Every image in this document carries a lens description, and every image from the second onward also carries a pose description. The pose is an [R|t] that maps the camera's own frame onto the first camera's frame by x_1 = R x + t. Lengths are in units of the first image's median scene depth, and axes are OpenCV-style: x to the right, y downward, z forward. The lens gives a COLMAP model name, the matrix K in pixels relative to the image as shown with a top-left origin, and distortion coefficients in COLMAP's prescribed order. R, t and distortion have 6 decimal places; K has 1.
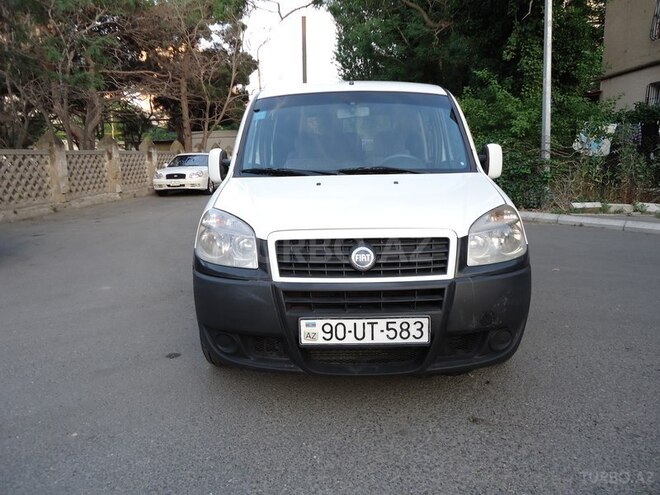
lens RADIAL K [[481.7, 0, 330.0], [0, 481.7, 247.5], [0, 0, 1]] dist [-0.008935, -0.002963]
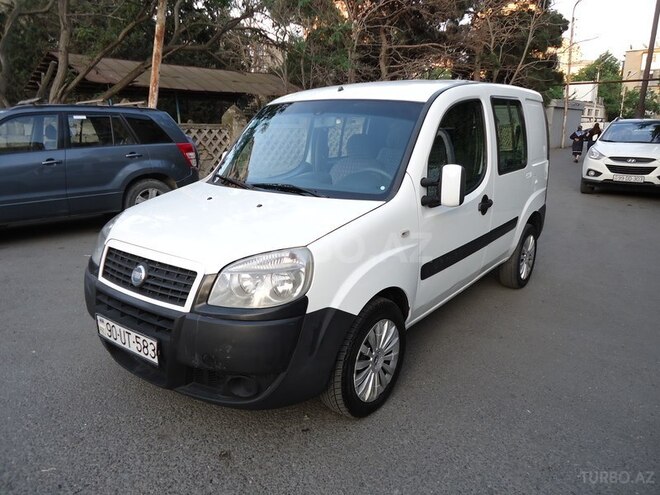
lens RADIAL K [[481.7, 0, 330.0], [0, 481.7, 247.5], [0, 0, 1]] dist [-0.008935, -0.002963]
pose [[0.804979, 0.167551, -0.569153, 1.038667], [-0.128887, 0.985771, 0.107907, -0.217005], [0.579134, -0.013507, 0.815120, 0.336364]]
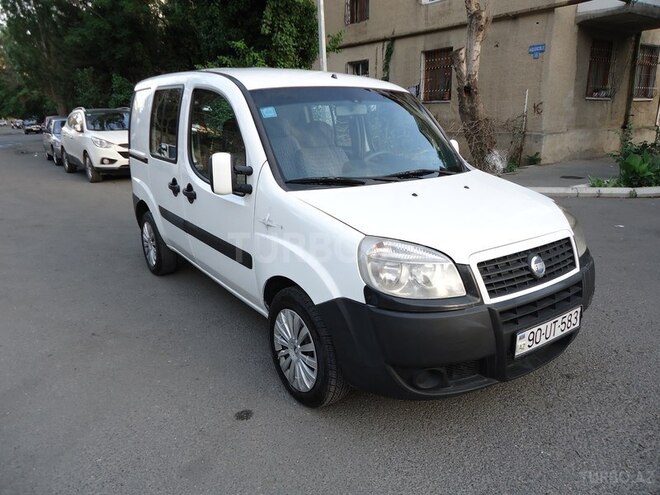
lens RADIAL K [[481.7, 0, 330.0], [0, 481.7, 247.5], [0, 0, 1]] dist [-0.008935, -0.002963]
pose [[0.801690, -0.150086, 0.578591, -0.926420], [0.105930, 0.988316, 0.109593, -0.187861], [-0.588279, -0.026569, 0.808222, 0.384624]]
